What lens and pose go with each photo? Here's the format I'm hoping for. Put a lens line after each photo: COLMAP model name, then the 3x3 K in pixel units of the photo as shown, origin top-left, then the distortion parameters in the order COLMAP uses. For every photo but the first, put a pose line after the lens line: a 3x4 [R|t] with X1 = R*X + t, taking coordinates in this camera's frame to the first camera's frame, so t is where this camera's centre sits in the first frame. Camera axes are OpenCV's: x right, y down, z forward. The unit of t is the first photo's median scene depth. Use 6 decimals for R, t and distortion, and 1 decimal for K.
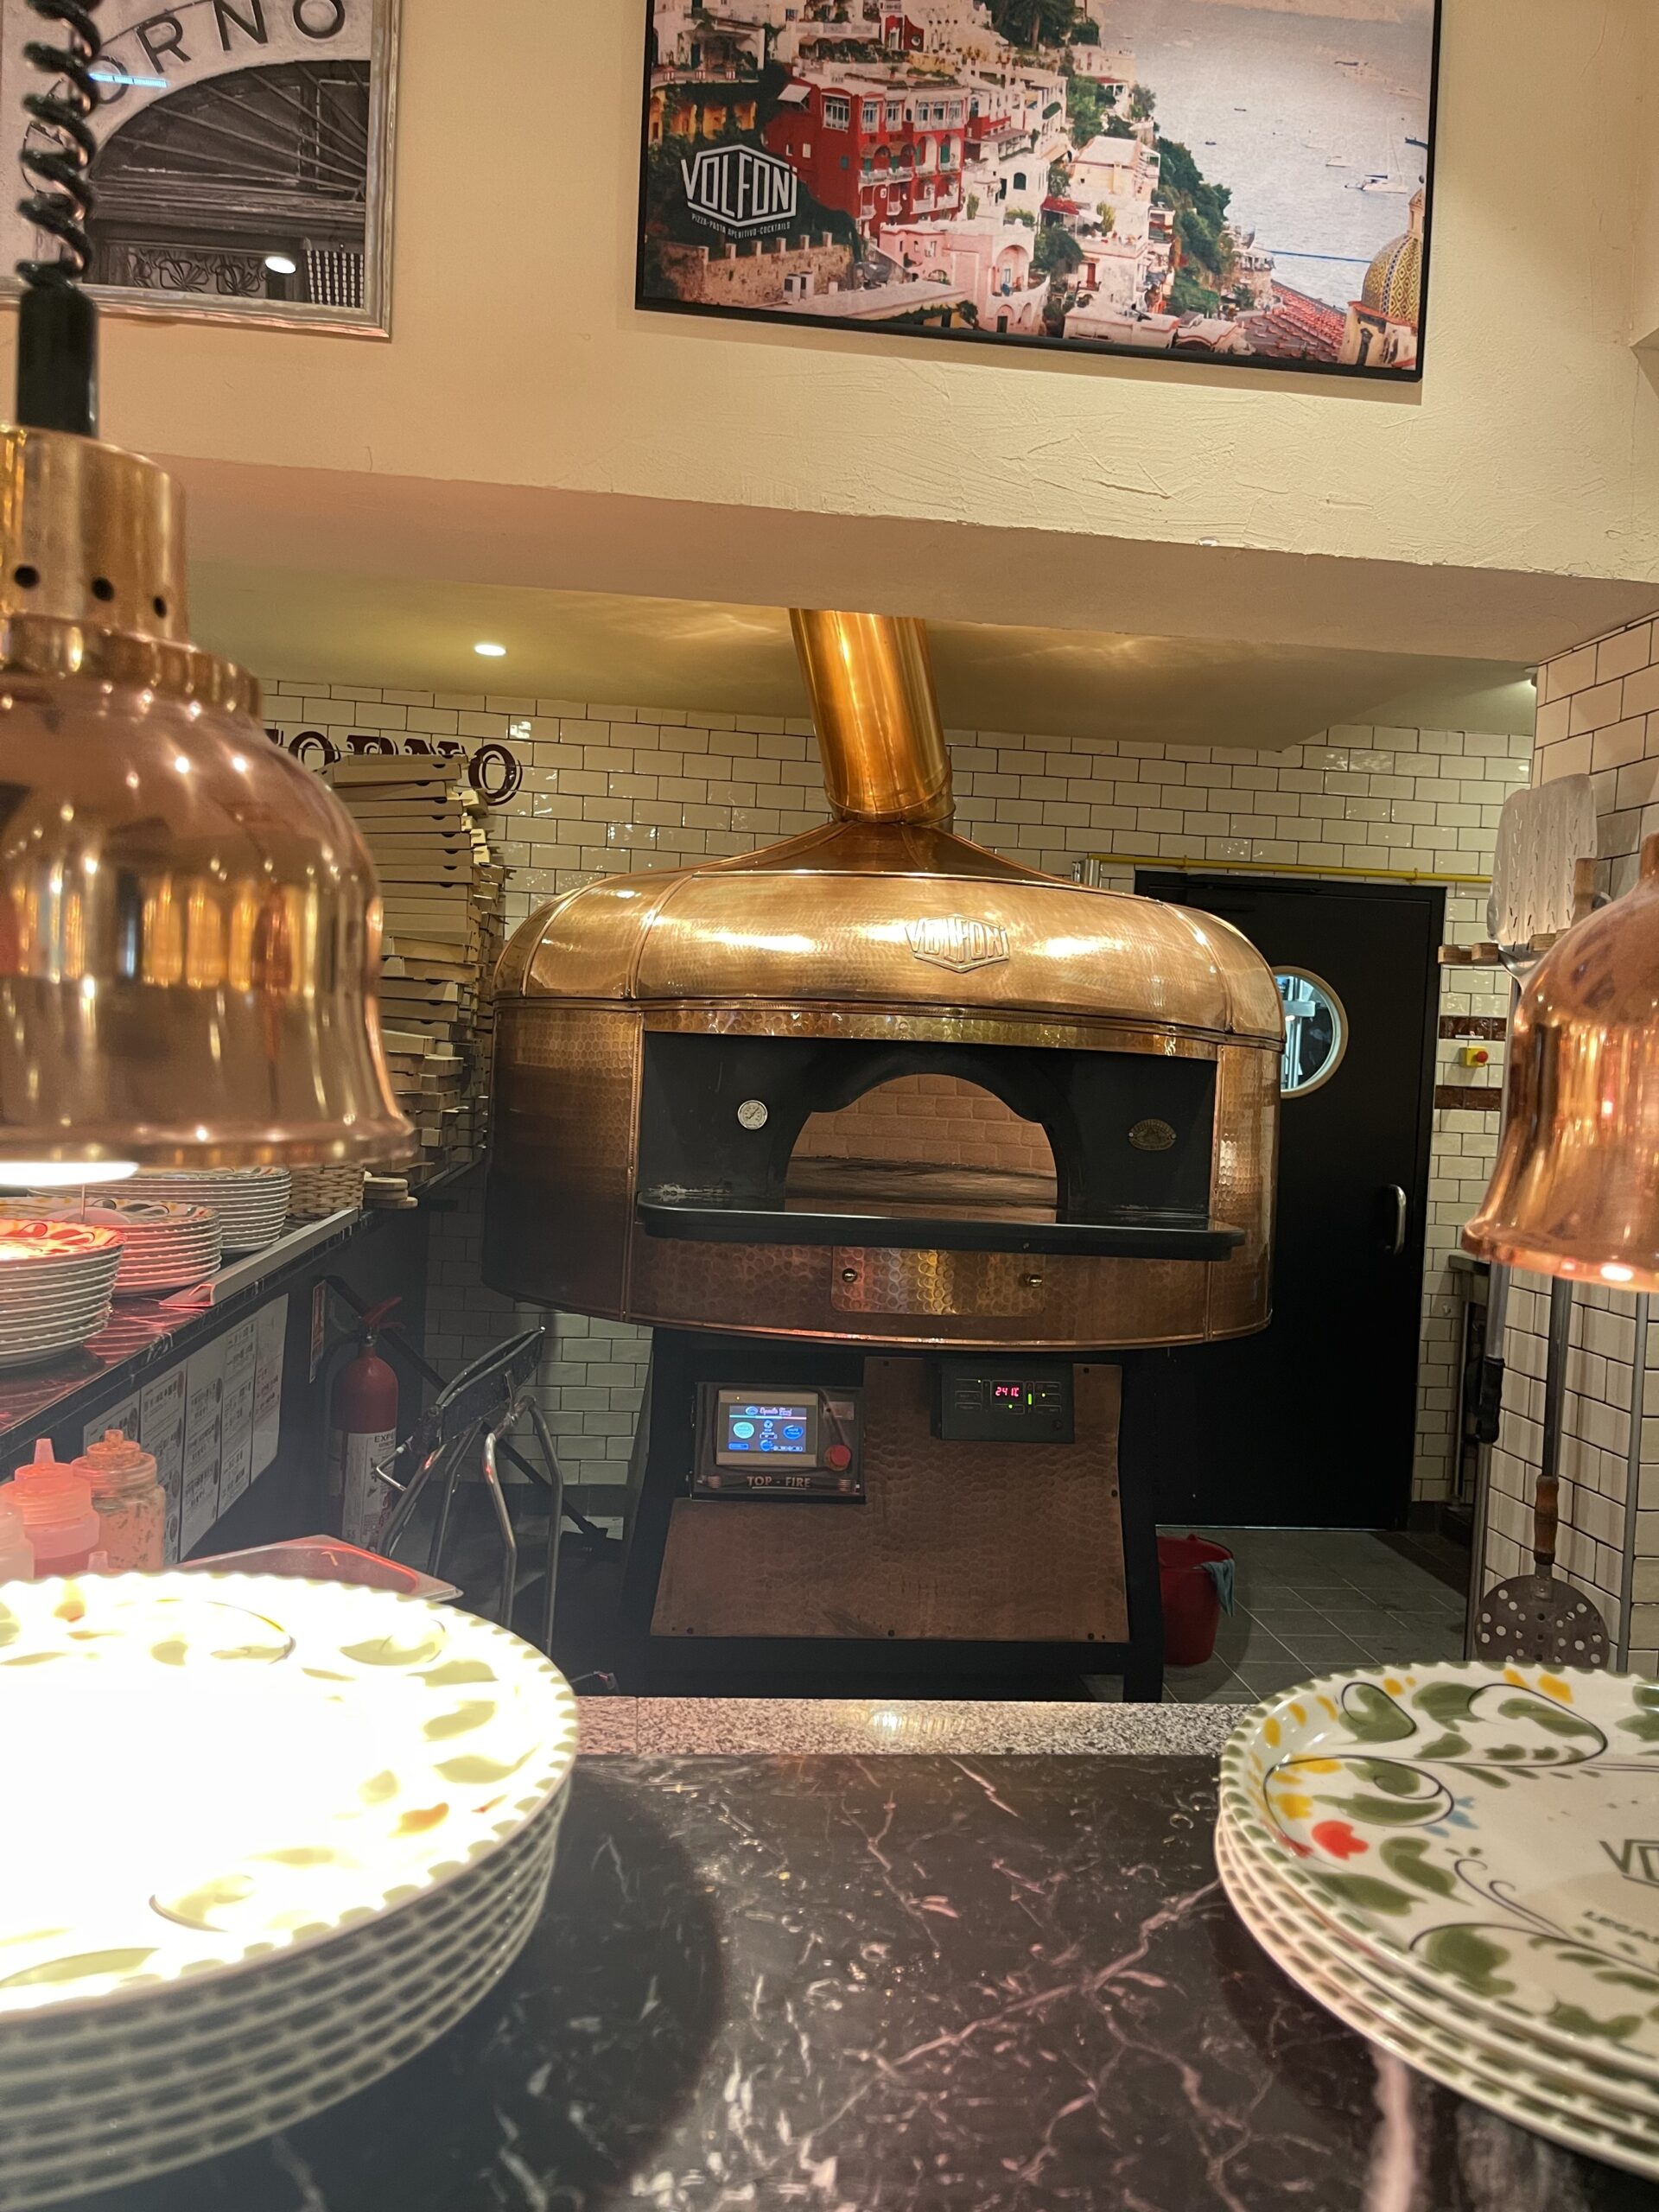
lens RADIAL K [[1668.6, 0, 838.4], [0, 1668.6, 1118.2], [0, 0, 1]] dist [0.032387, -0.022551]
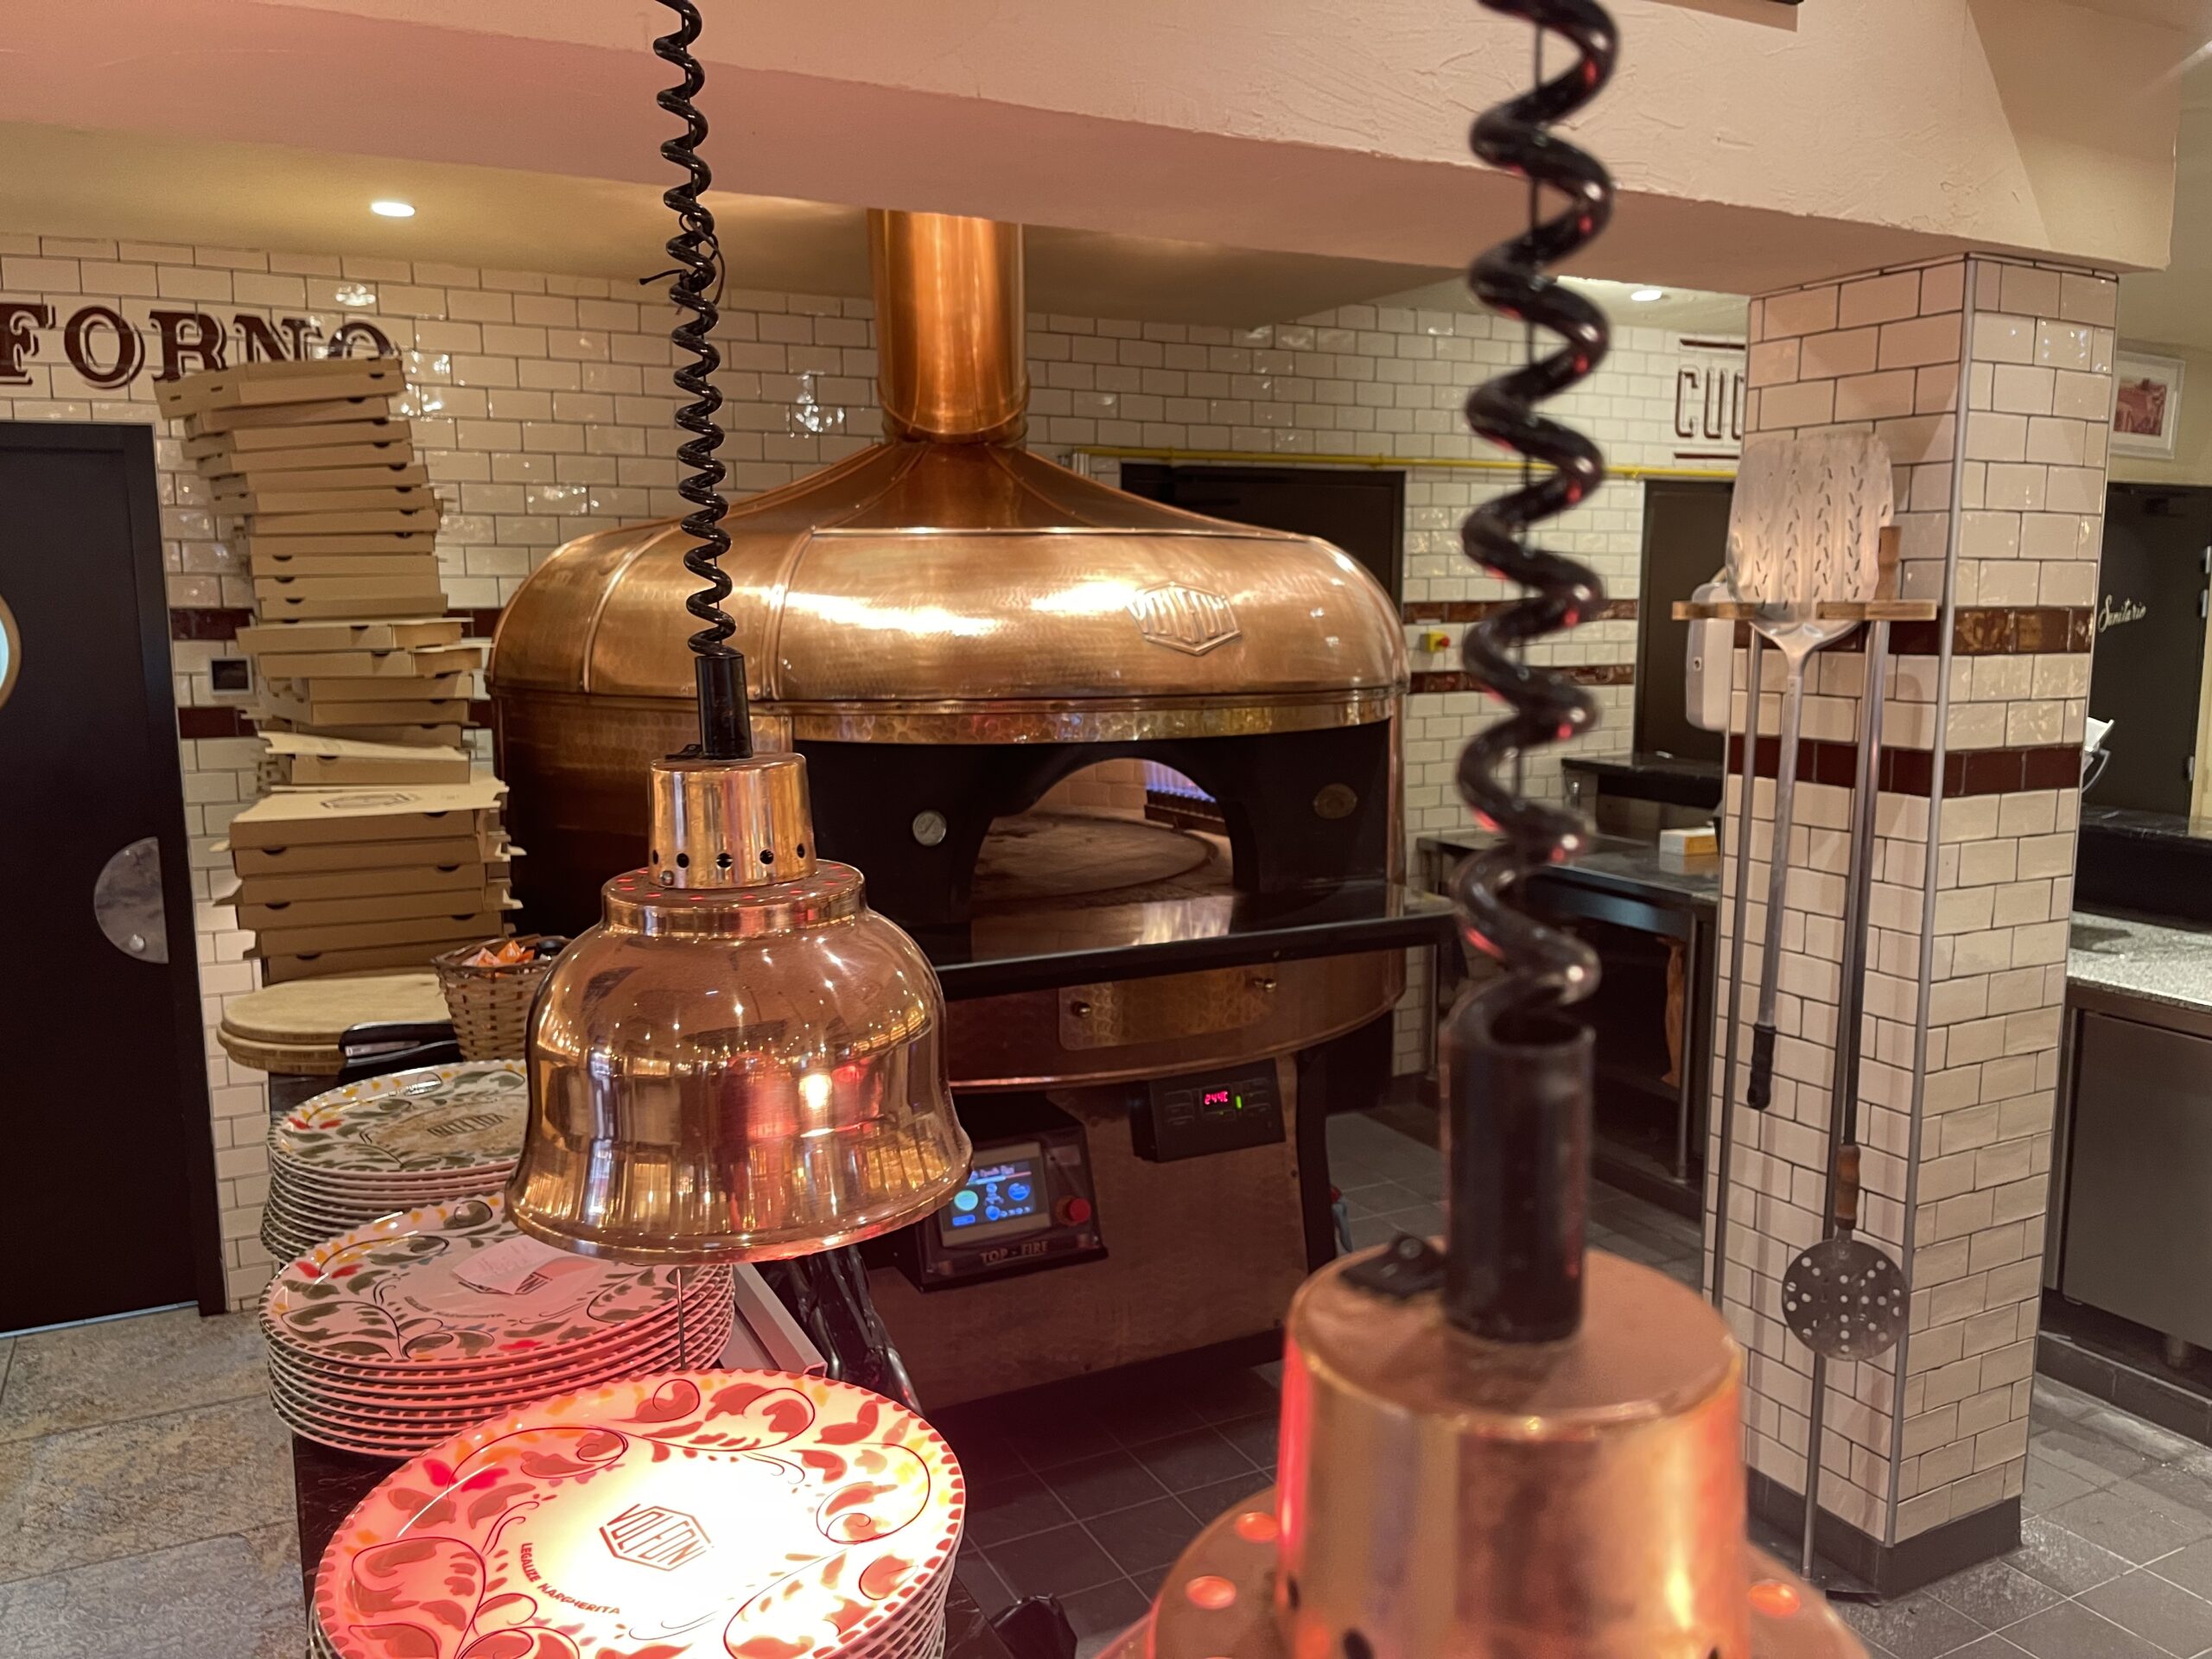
lens RADIAL K [[1668.6, 0, 1113.2], [0, 1668.6, 825.5], [0, 0, 1]] dist [0.032387, -0.022551]
pose [[0.933341, -0.100082, 0.344759, -0.251523], [0.059148, 0.990100, 0.127295, -0.103468], [-0.354086, -0.098418, 0.930020, 0.186692]]
